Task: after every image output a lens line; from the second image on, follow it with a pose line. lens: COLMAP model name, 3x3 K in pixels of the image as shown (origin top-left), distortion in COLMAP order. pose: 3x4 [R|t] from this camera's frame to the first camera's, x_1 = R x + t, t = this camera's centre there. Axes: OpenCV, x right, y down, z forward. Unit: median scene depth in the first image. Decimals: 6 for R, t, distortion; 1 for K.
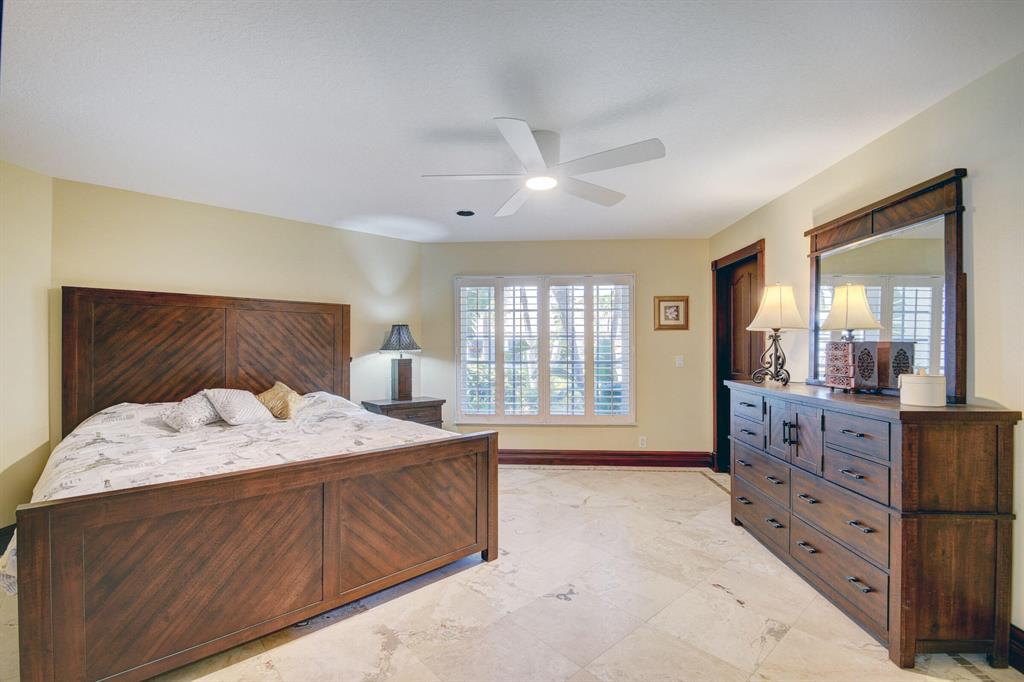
lens RADIAL K [[453.2, 0, 492.7], [0, 453.2, 350.6], [0, 0, 1]] dist [-0.008164, -0.003766]
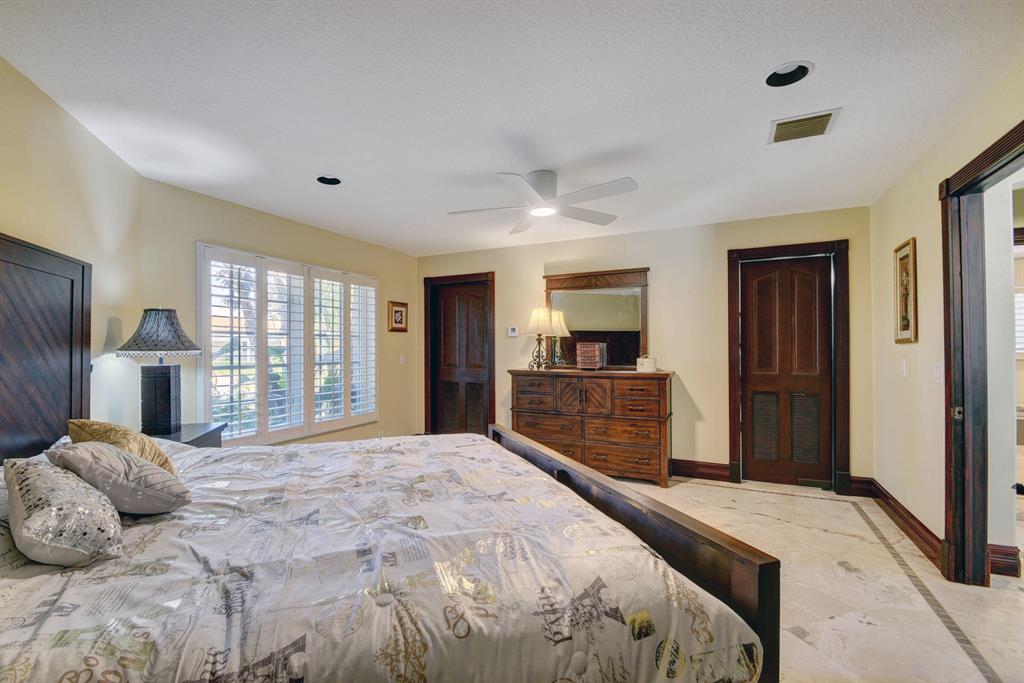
lens RADIAL K [[453.2, 0, 497.5], [0, 453.2, 345.3], [0, 0, 1]] dist [-0.008164, -0.003766]
pose [[0.379172, 0.006197, 0.925305, -0.588716], [0.011665, 0.999866, -0.011476, 0.003847], [-0.925253, 0.015145, 0.379049, 0.354615]]
